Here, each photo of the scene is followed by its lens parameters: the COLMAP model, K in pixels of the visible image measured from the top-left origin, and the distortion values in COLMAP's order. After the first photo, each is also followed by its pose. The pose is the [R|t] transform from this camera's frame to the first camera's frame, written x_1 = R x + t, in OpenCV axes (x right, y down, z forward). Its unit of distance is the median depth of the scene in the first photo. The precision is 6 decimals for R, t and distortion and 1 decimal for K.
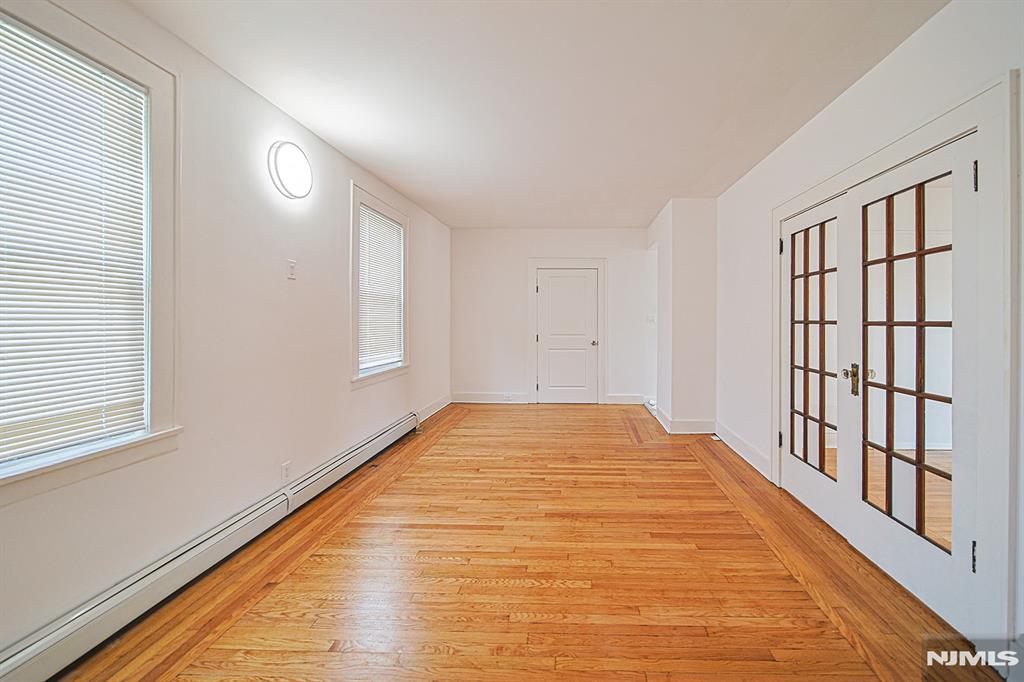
lens RADIAL K [[409.7, 0, 547.4], [0, 409.7, 319.7], [0, 0, 1]] dist [0.000570, 0.000141]
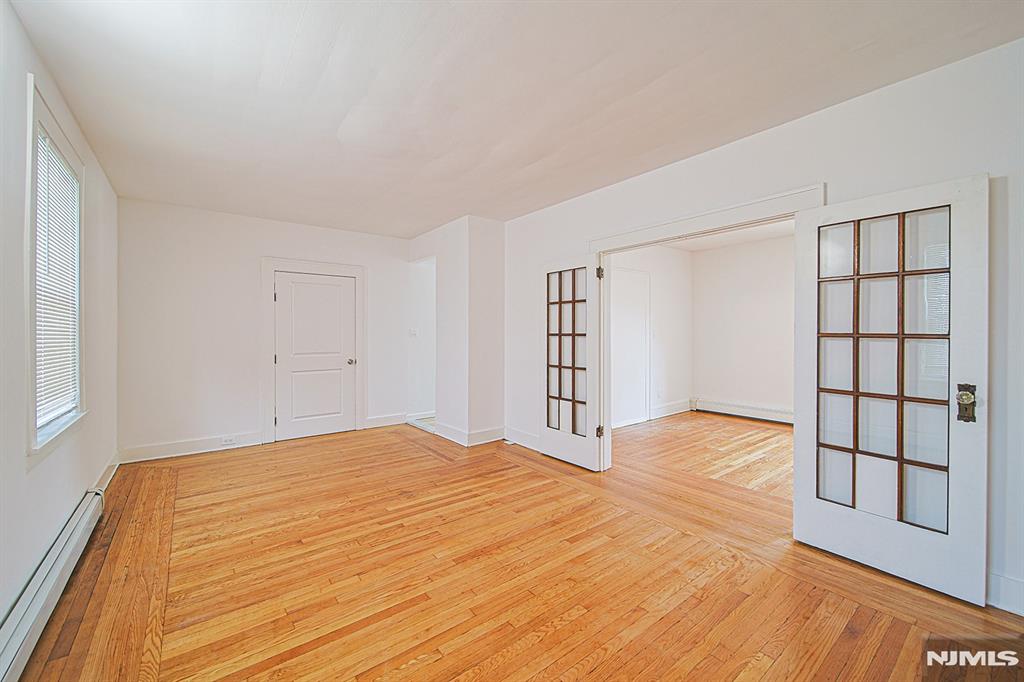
lens RADIAL K [[409.7, 0, 511.8], [0, 409.7, 335.1], [0, 0, 1]] dist [0.000570, 0.000141]
pose [[0.767292, -0.008715, 0.641239, -0.318529], [0.008517, 0.999958, 0.003399, 0.000324], [-0.641242, 0.002854, 0.767334, 0.184296]]
